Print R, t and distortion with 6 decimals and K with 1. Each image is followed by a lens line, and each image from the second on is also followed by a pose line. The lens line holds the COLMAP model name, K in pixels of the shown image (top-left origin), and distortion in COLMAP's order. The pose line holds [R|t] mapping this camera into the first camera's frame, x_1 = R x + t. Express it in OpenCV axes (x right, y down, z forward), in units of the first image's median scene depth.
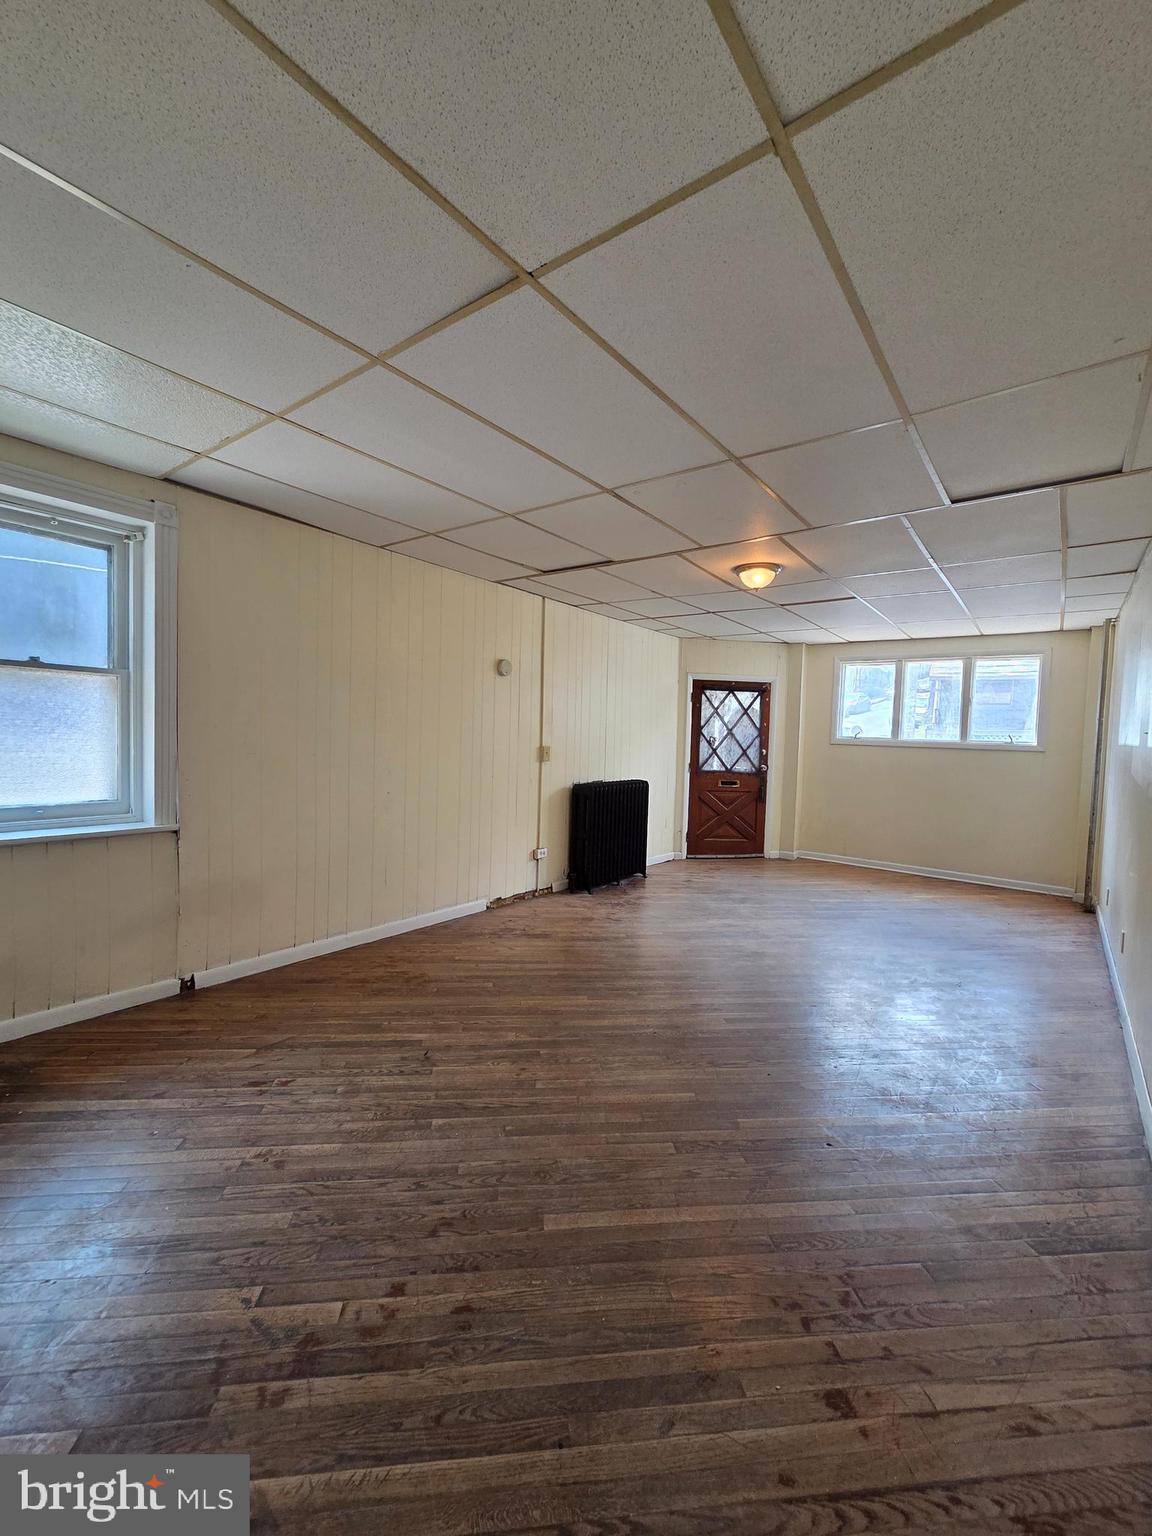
lens RADIAL K [[628.4, 0, 580.8], [0, 628.4, 765.1], [0, 0, 1]] dist [0.001409, -0.000605]
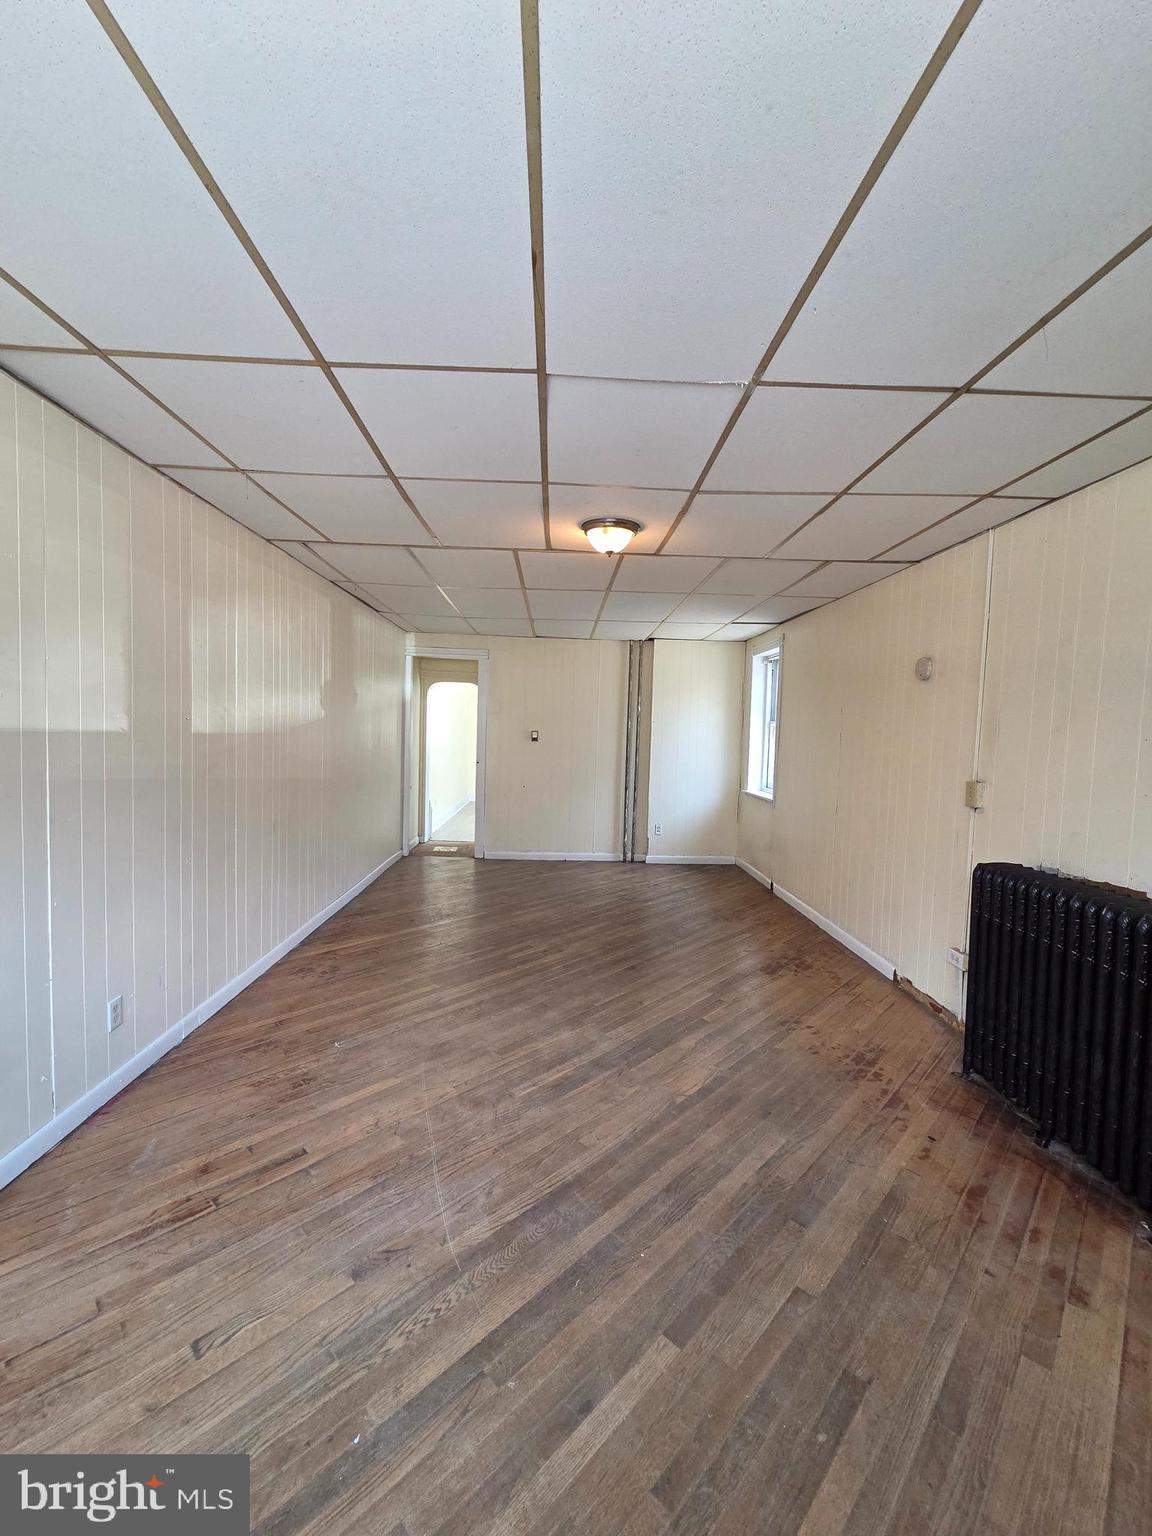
lens RADIAL K [[628.4, 0, 580.5], [0, 628.4, 764.9], [0, 0, 1]] dist [0.001409, -0.000605]
pose [[-0.771305, -0.023644, -0.636027, 0.739758], [-0.089385, 0.993430, 0.071467, -0.068416], [0.630158, 0.111974, -0.768350, 1.490483]]
